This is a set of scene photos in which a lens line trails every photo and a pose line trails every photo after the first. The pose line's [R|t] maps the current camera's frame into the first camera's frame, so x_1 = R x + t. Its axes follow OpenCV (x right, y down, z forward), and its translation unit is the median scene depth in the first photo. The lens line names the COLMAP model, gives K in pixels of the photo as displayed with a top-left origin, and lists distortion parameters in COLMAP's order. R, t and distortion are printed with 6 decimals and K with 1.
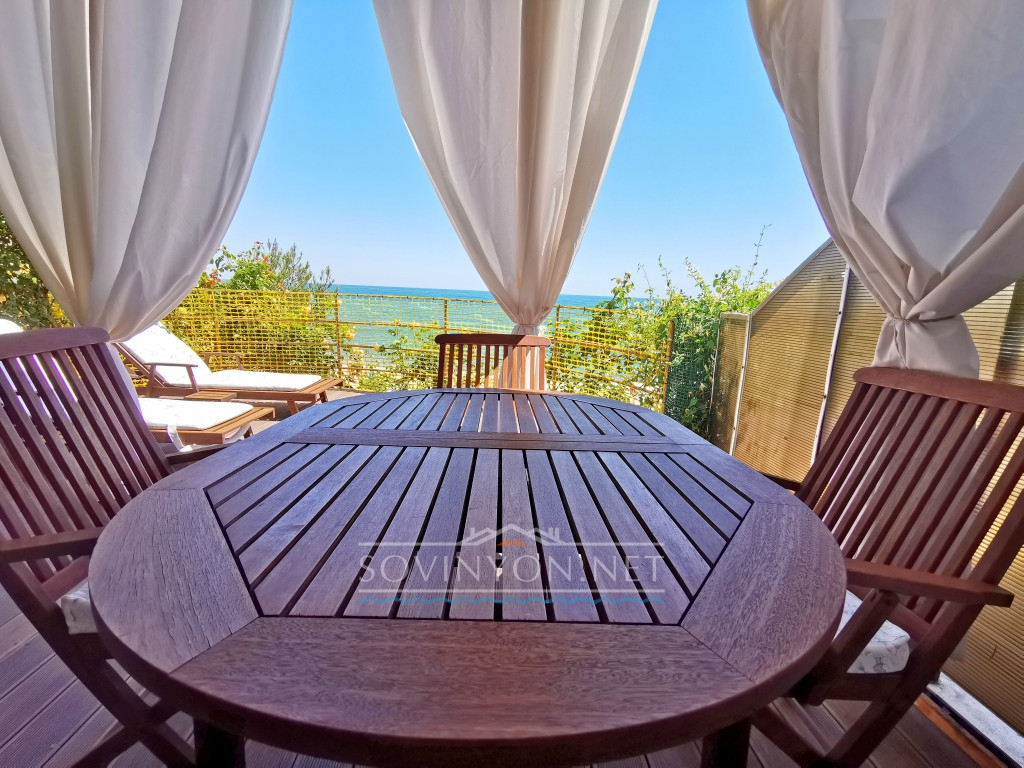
lens RADIAL K [[469.7, 0, 512.0], [0, 469.7, 384.0], [0, 0, 1]] dist [0.021279, -0.010988]
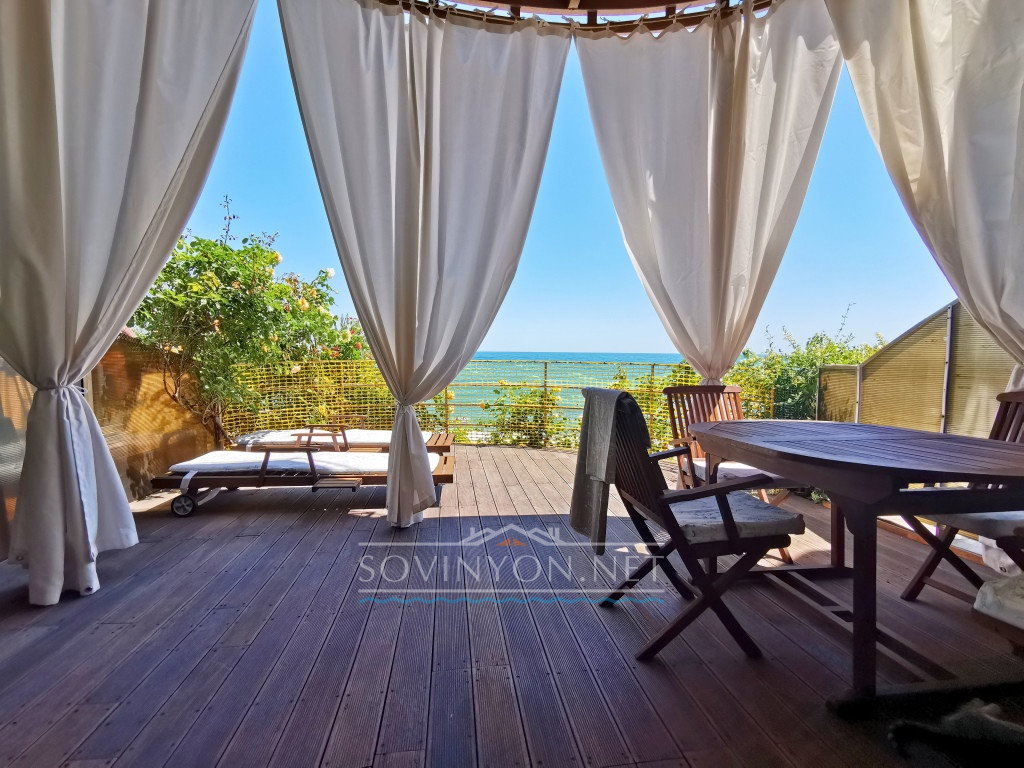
lens RADIAL K [[470.6, 0, 512.0], [0, 470.6, 384.0], [0, 0, 1]] dist [0.027794, -0.013581]
pose [[0.995854, -0.039924, 0.081738, -0.637186], [0.049524, 0.991657, -0.119012, 0.026919], [-0.076304, 0.122567, 0.989523, -0.328575]]
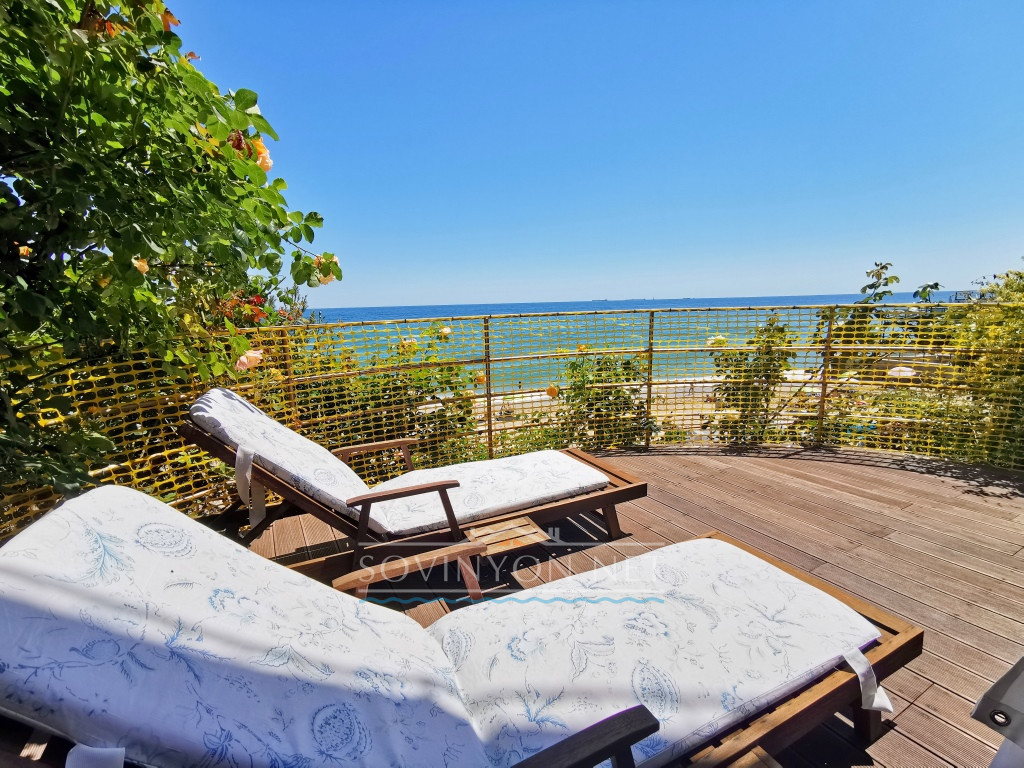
lens RADIAL K [[470.6, 0, 512.0], [0, 470.6, 384.0], [0, 0, 1]] dist [0.027794, -0.013581]
pose [[0.896097, -0.140258, 0.421115, -1.281468], [0.148089, 0.988872, 0.014234, -0.216223], [-0.418425, 0.049608, 0.906896, 0.854572]]
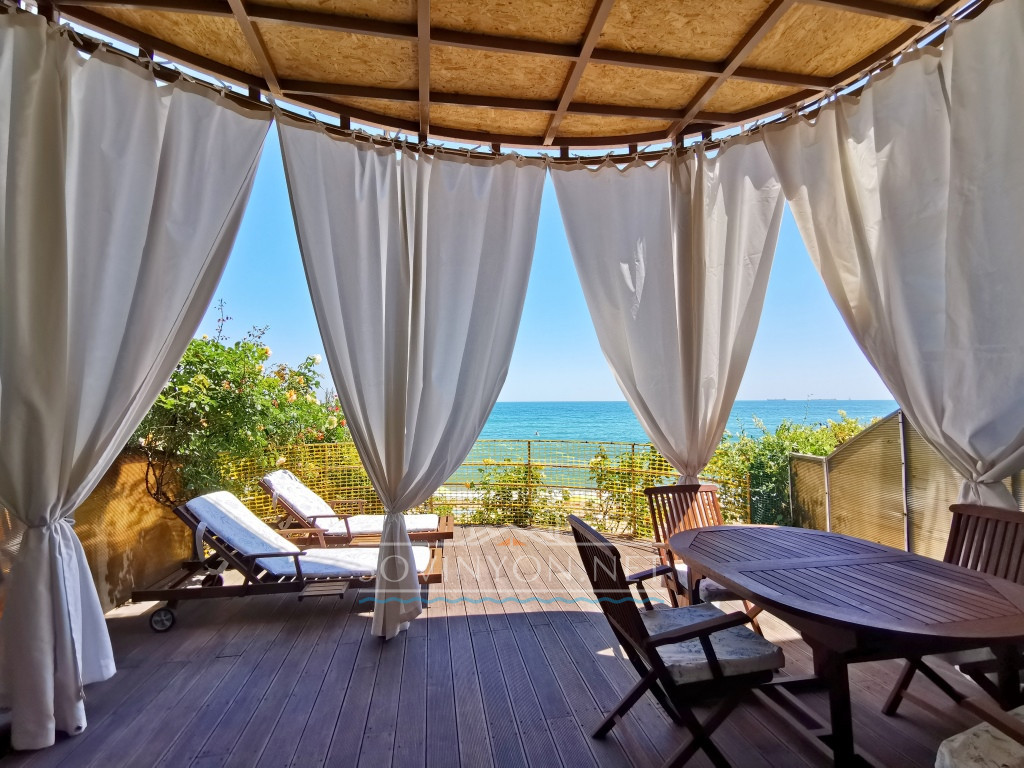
lens RADIAL K [[469.7, 0, 512.0], [0, 469.7, 384.0], [0, 0, 1]] dist [0.021279, -0.010988]
pose [[0.991092, -0.045579, 0.125137, -0.646034], [0.072749, 0.972323, -0.222024, -0.108718], [-0.111554, 0.229150, 0.966978, -0.399121]]
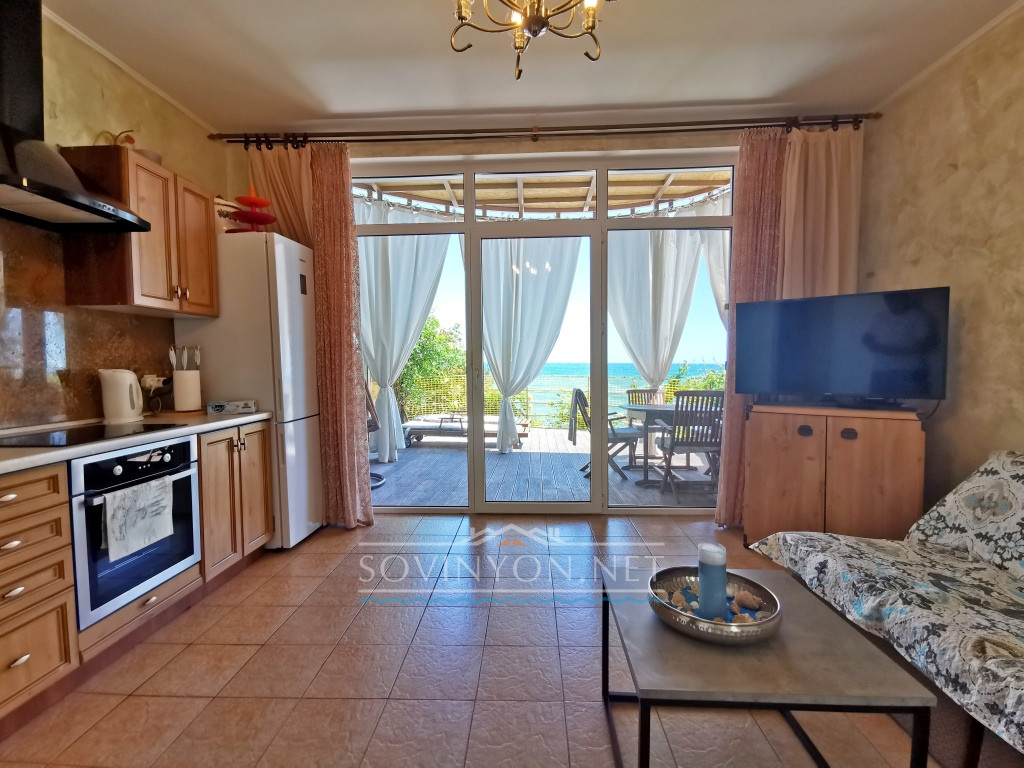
lens RADIAL K [[470.6, 0, 512.0], [0, 470.6, 384.0], [0, 0, 1]] dist [0.027794, -0.013581]
pose [[0.994366, -0.032844, -0.100783, -0.503245], [0.017645, 0.988808, -0.148144, 0.251039], [0.104520, 0.145531, 0.983817, -1.775565]]
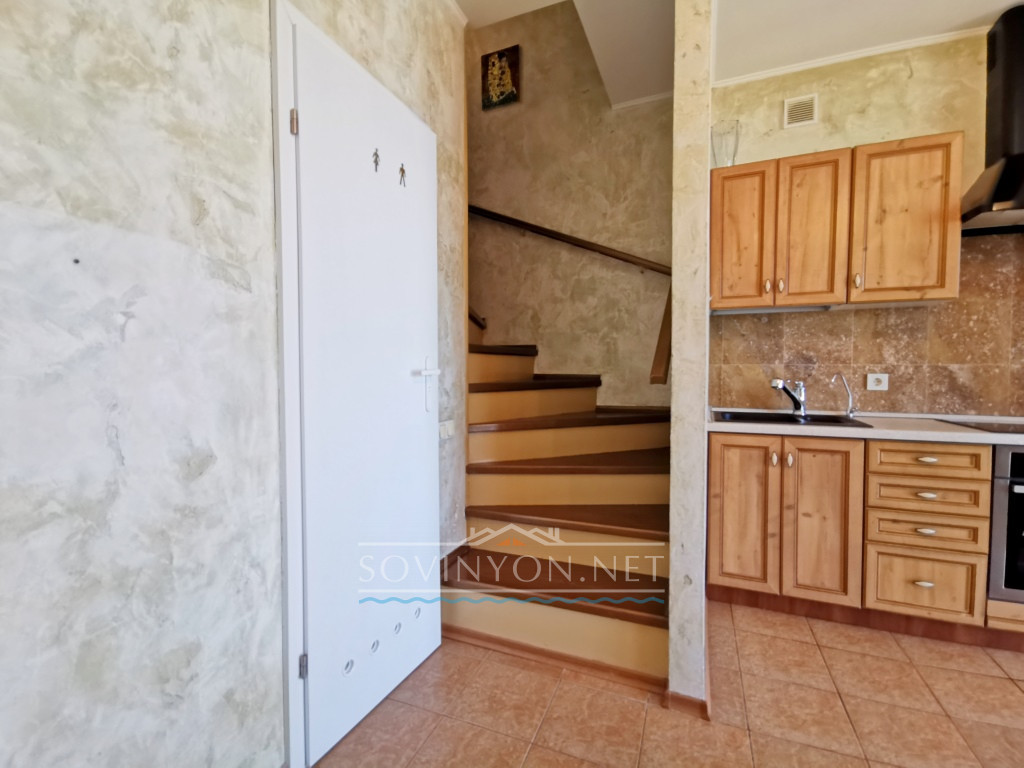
lens RADIAL K [[463.1, 0, 507.6], [0, 463.1, 384.9], [0, 0, 1]] dist [0.028619, -0.015941]
pose [[-0.443009, 0.004470, -0.896506, -0.163724], [-0.181950, 0.978728, 0.094791, 0.221804], [0.877859, 0.205112, -0.432772, -1.530351]]
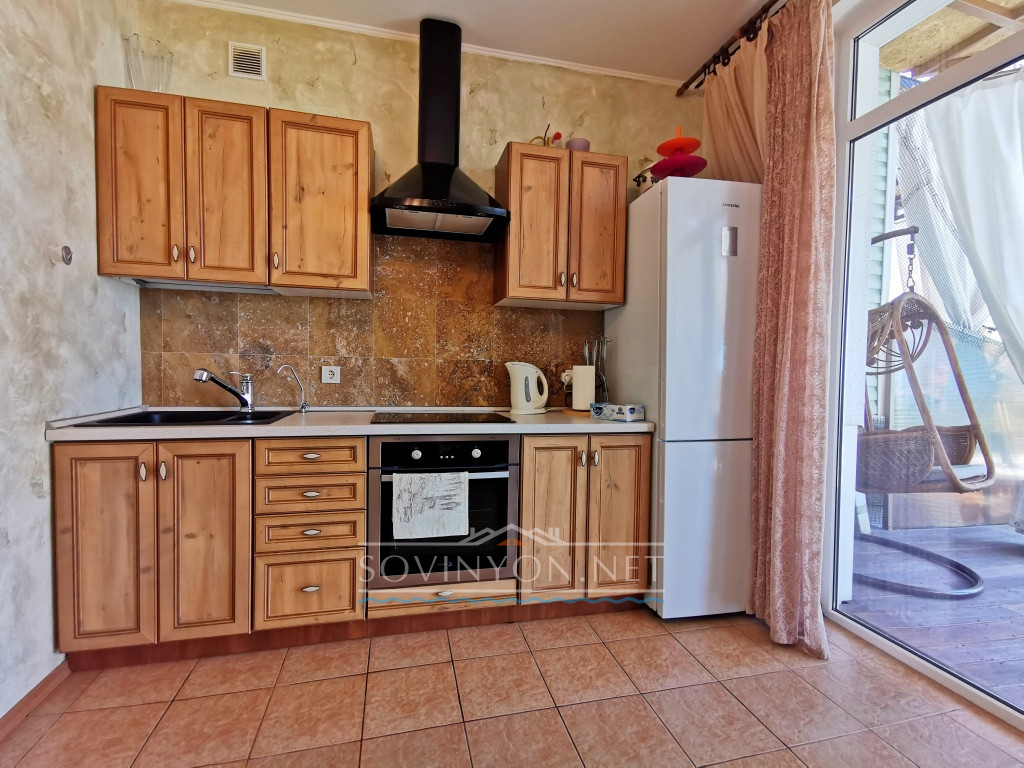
lens RADIAL K [[469.7, 0, 512.0], [0, 469.7, 384.0], [0, 0, 1]] dist [0.021279, -0.010988]
pose [[0.175643, 0.007791, -0.984423, -0.408503], [-0.199582, 0.979485, -0.027858, 0.134746], [0.964011, 0.201366, 0.173595, -1.055071]]
